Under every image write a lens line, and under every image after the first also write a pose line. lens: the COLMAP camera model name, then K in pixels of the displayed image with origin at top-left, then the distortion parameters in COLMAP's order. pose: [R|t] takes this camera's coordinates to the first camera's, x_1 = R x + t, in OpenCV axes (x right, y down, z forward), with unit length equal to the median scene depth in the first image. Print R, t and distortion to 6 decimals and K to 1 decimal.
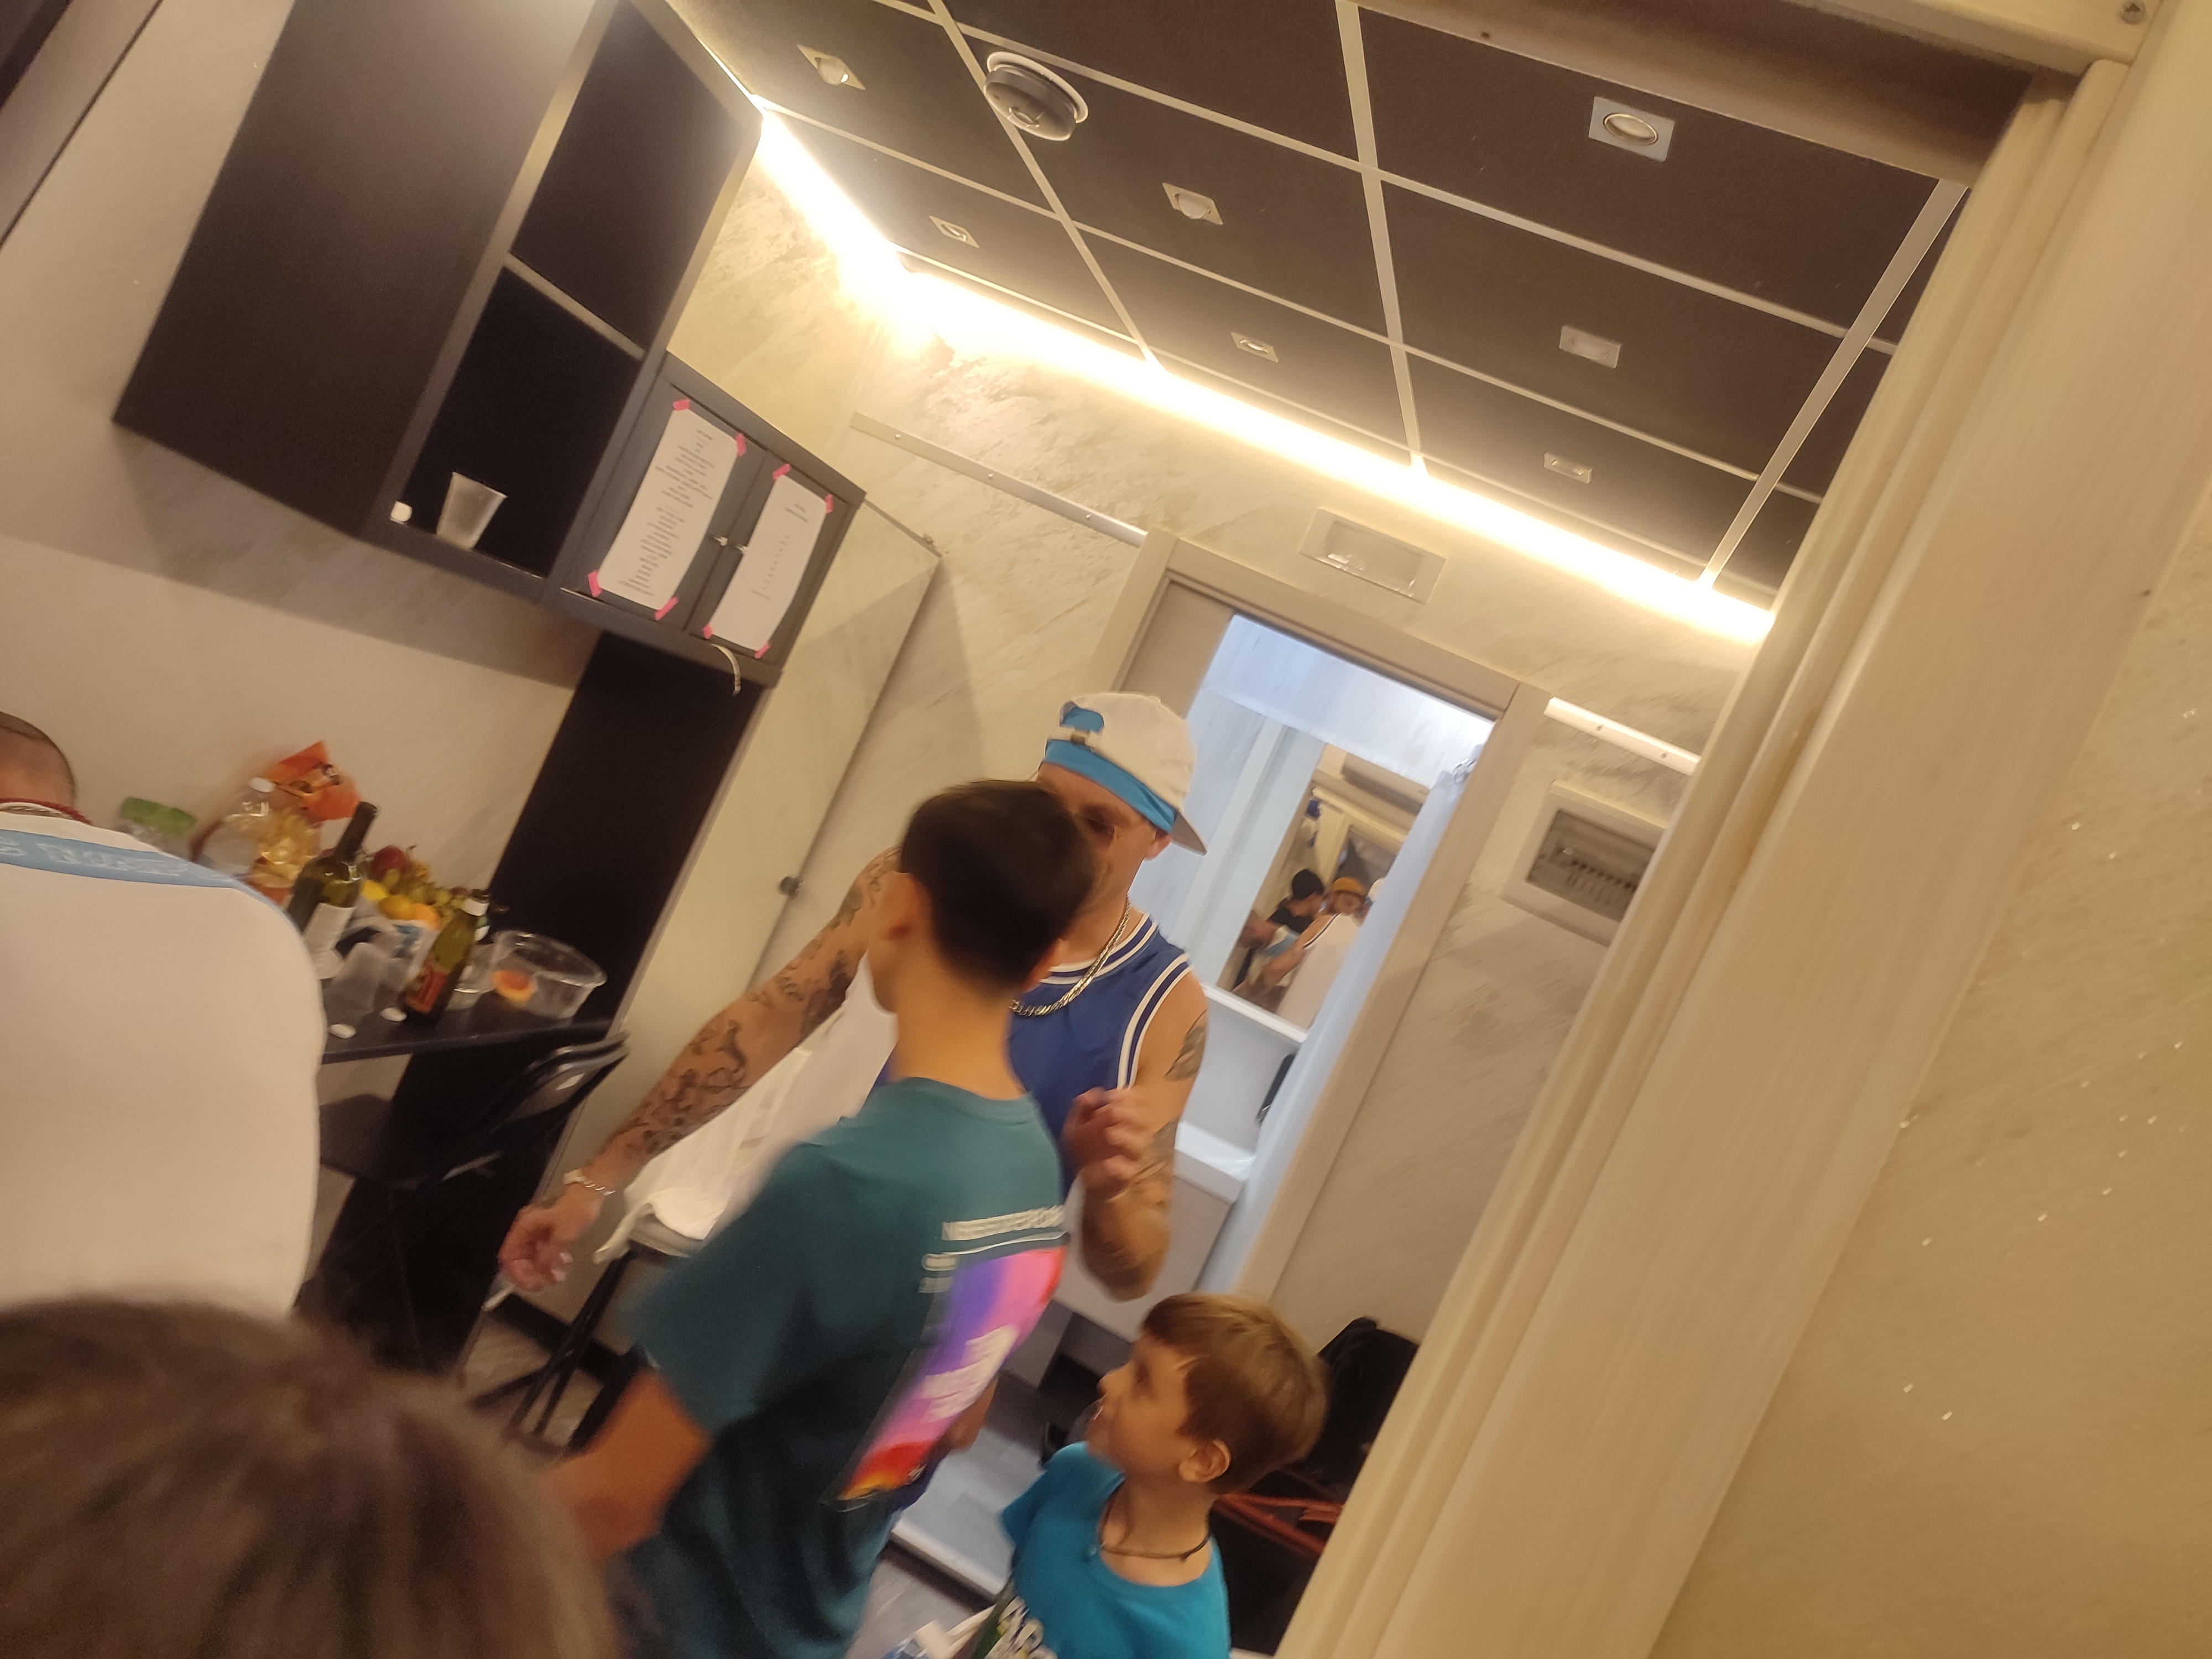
lens RADIAL K [[1653.8, 0, 1106.0], [0, 1653.8, 829.5], [0, 0, 1]] dist [-0.000503, 0.056154]
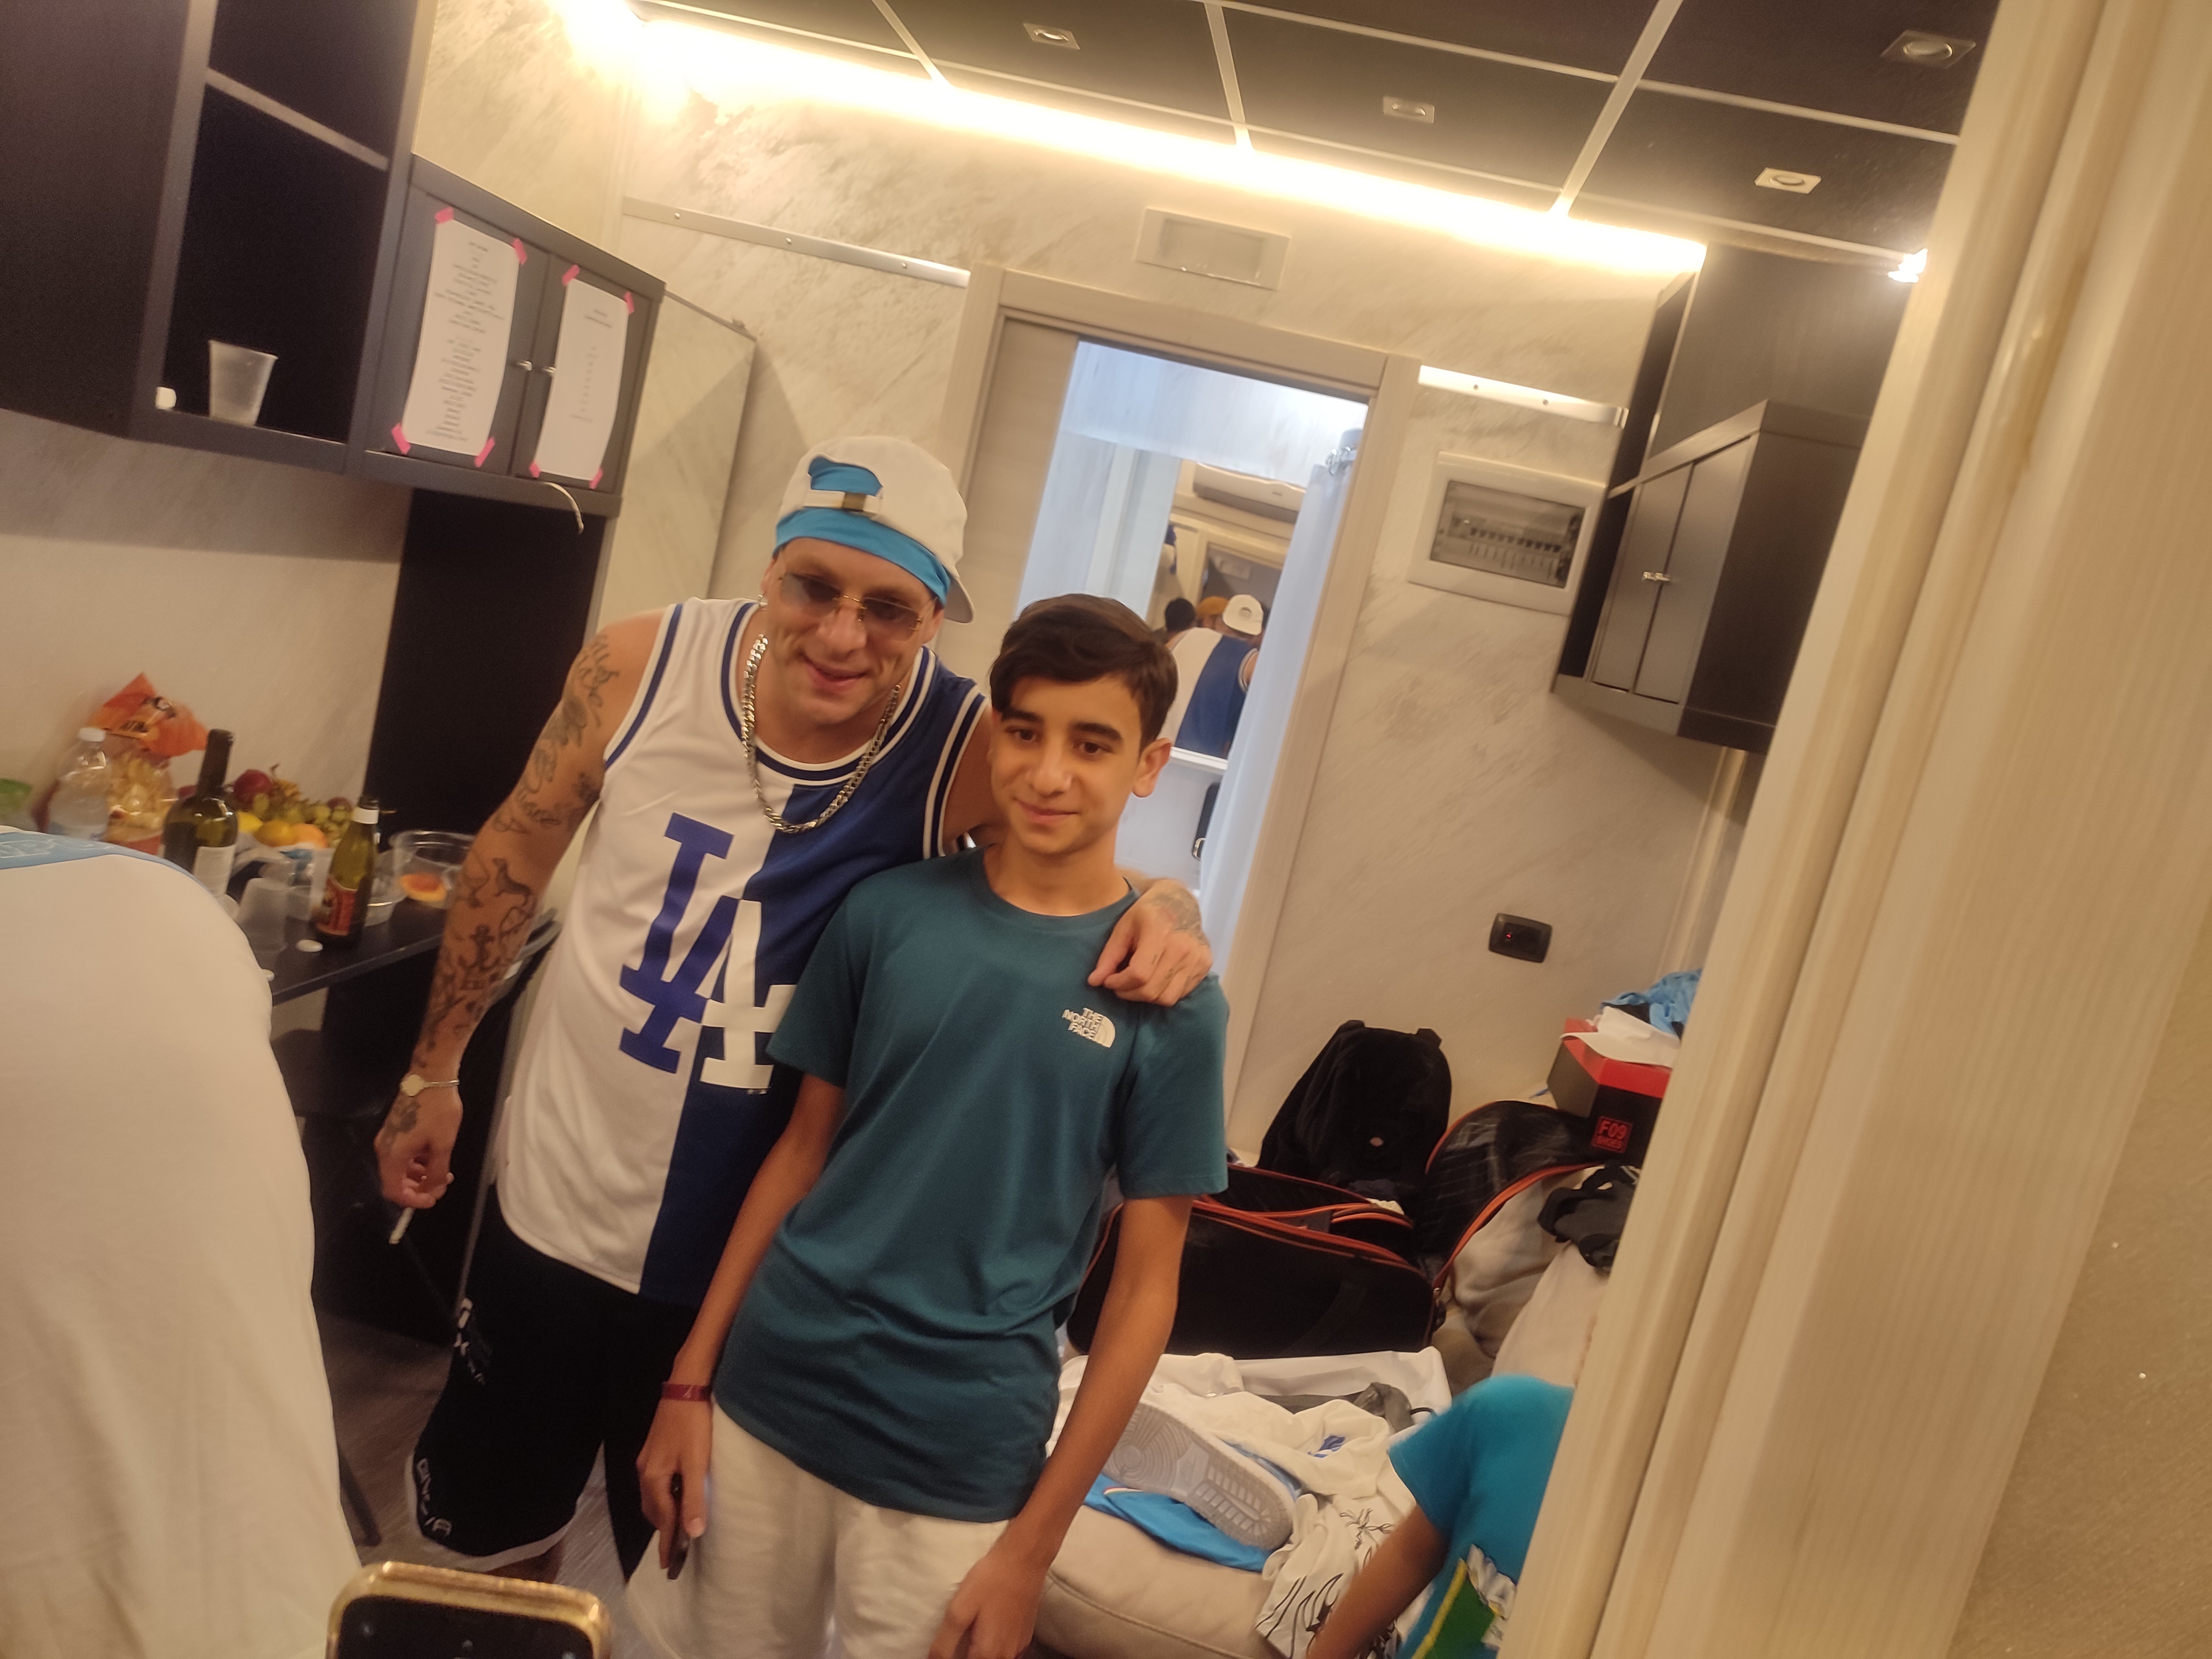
lens RADIAL K [[1653.8, 0, 1106.0], [0, 1653.8, 829.5], [0, 0, 1]] dist [-0.000503, 0.056154]
pose [[0.974876, -0.213027, 0.065086, -0.034536], [0.201136, 0.967426, 0.153728, -0.004226], [-0.095714, -0.136774, 0.985967, 0.040062]]
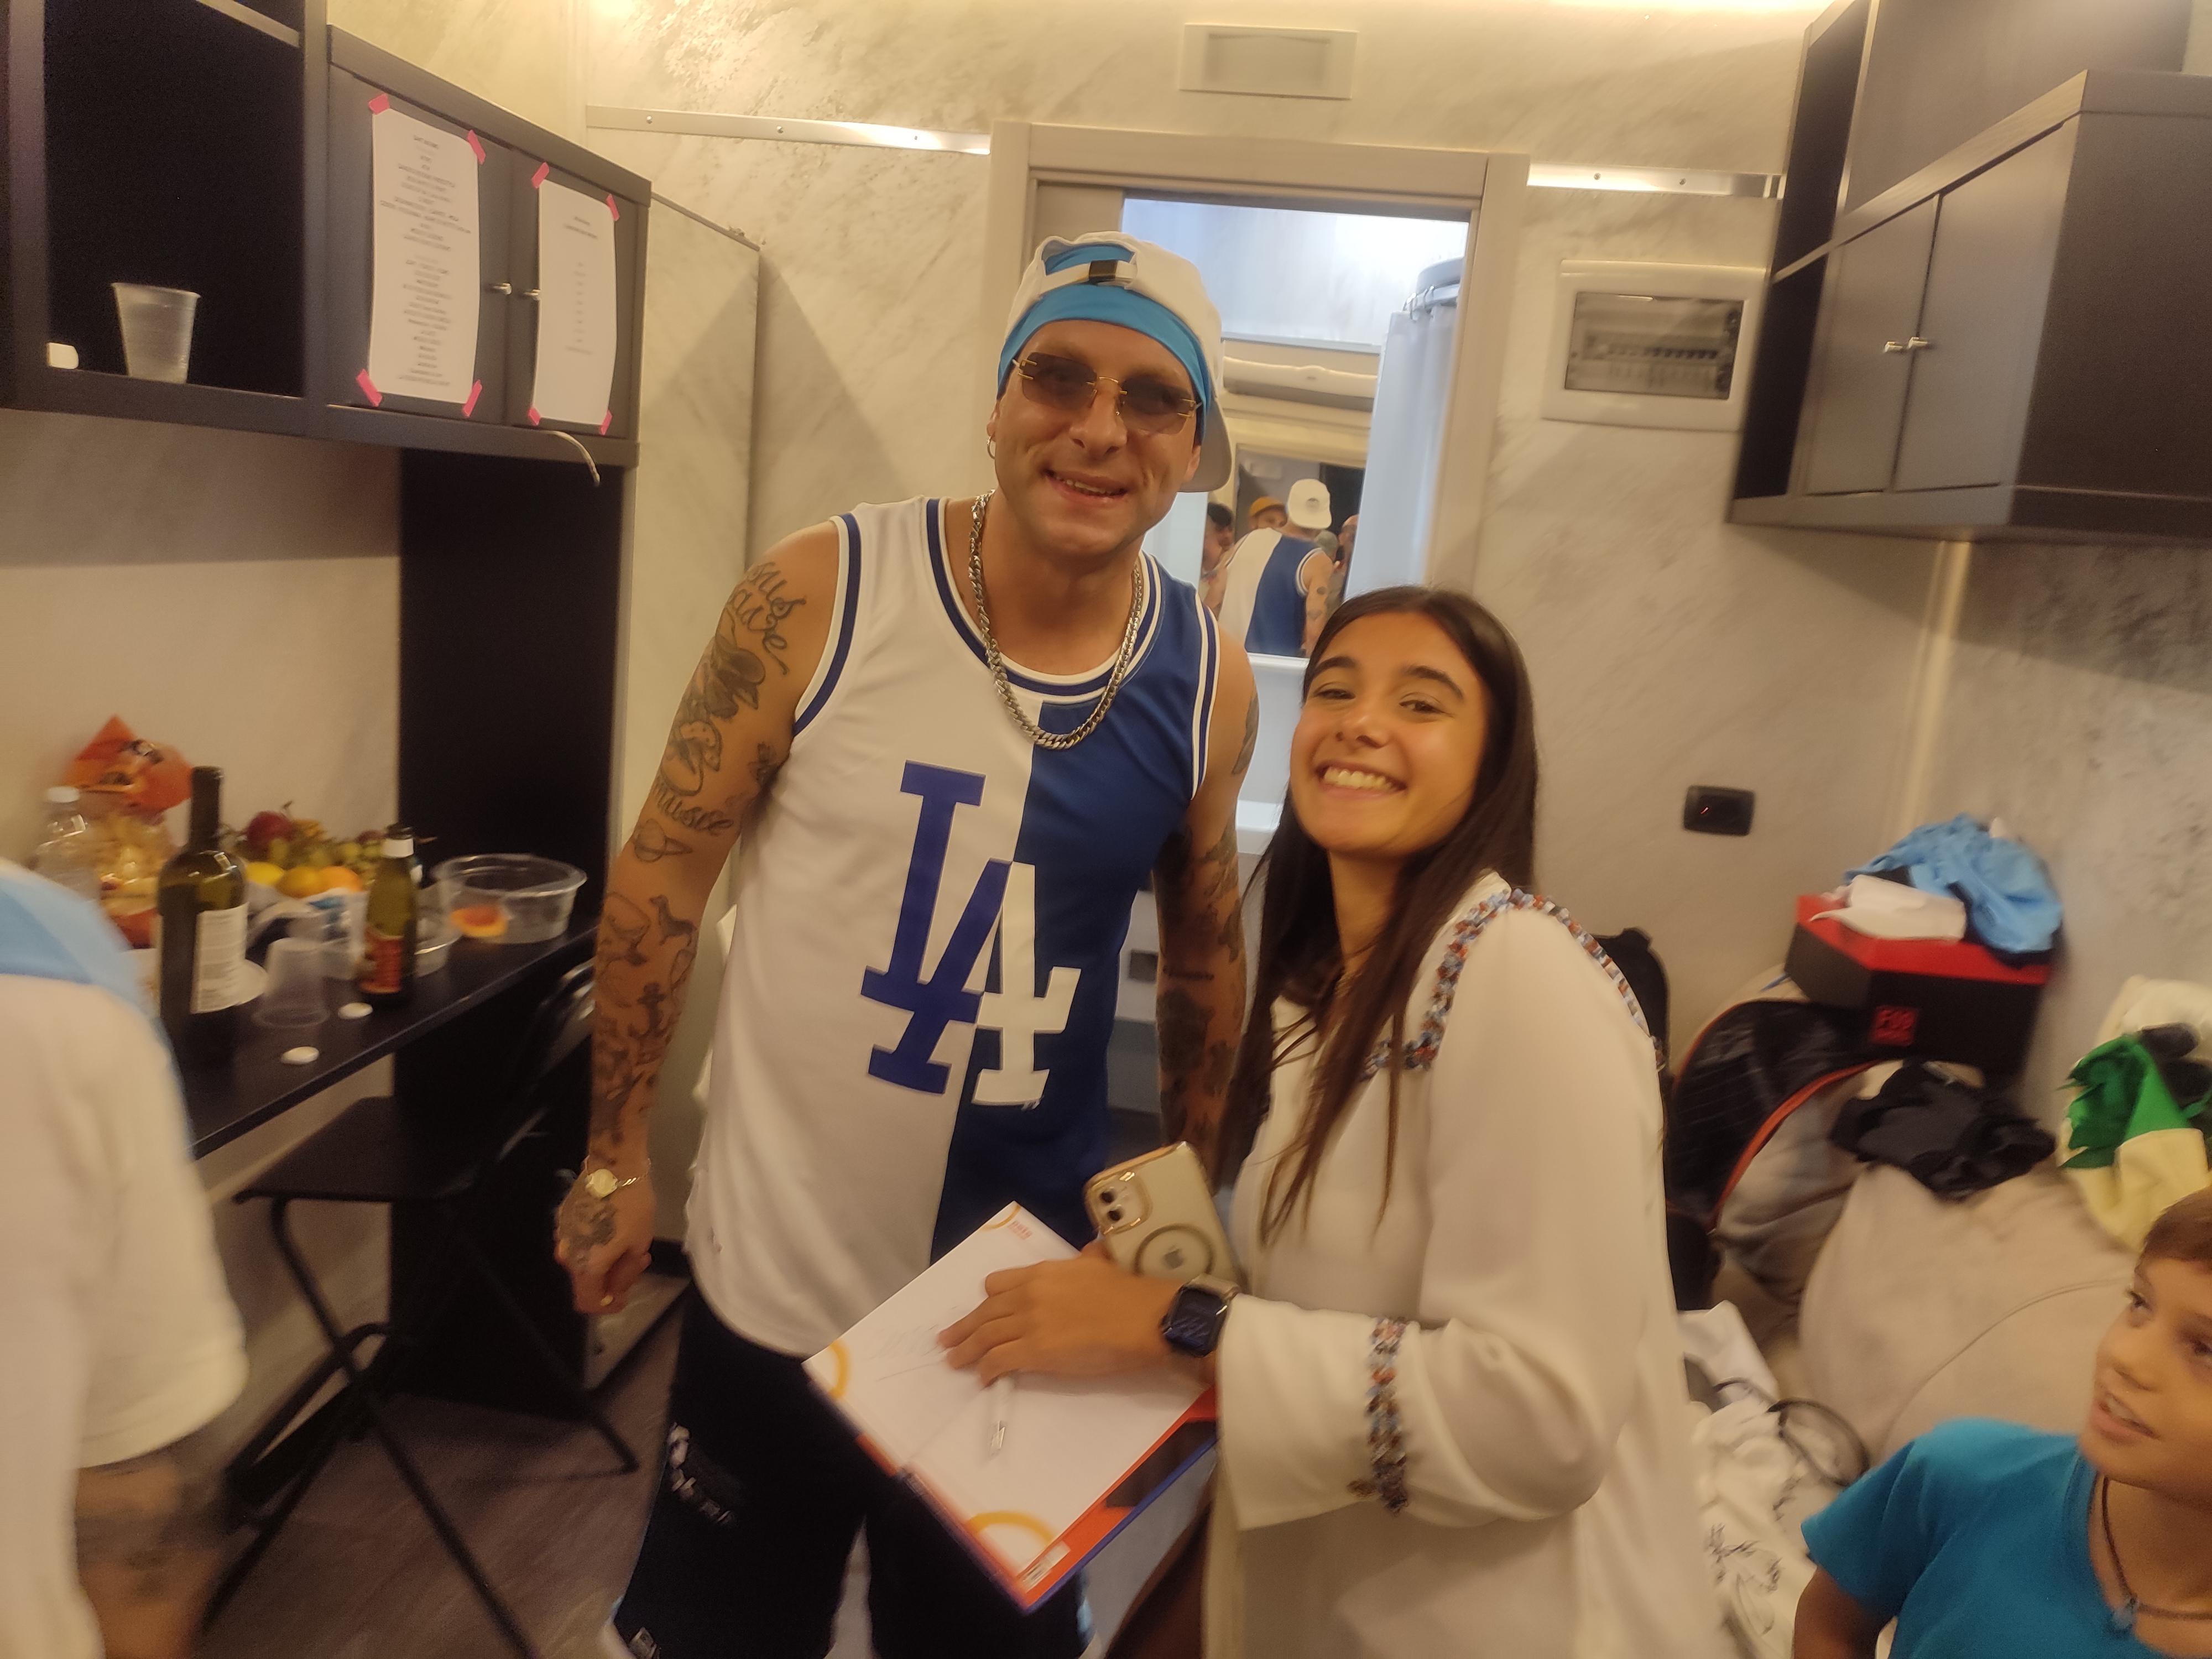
lens RADIAL K [[1635.6, 0, 1088.7], [0, 1635.6, 833.9], [0, 0, 1]] dist [0.026298, -0.006446]
pose [[0.938747, -0.343896, 0.022132, -0.080682], [0.334424, 0.924623, 0.182298, 0.007805], [-0.083155, -0.163731, 0.982994, 0.191077]]
